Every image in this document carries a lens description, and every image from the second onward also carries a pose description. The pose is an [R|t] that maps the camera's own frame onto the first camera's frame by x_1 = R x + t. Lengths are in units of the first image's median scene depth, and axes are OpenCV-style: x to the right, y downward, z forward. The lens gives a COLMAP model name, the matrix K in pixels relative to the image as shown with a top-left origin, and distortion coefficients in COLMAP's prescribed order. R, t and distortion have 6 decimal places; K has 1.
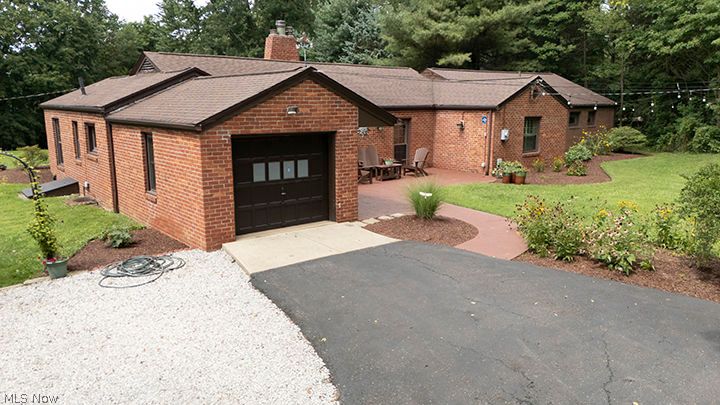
lens RADIAL K [[530.9, 0, 360.0], [0, 530.9, 202.5], [0, 0, 1]] dist [0.032893, -0.007055]
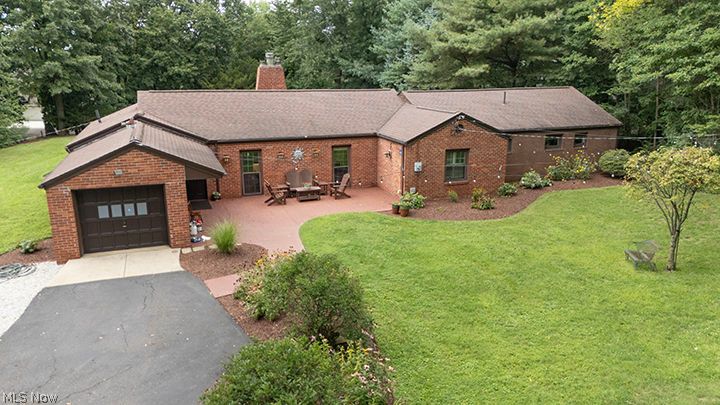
lens RADIAL K [[530.9, 0, 360.0], [0, 530.9, 202.5], [0, 0, 1]] dist [0.032893, -0.007055]
pose [[0.946811, 0.083194, -0.310849, 0.512765], [-0.062254, 0.995108, 0.076706, -0.131705], [0.315710, -0.053275, 0.947359, -0.090568]]
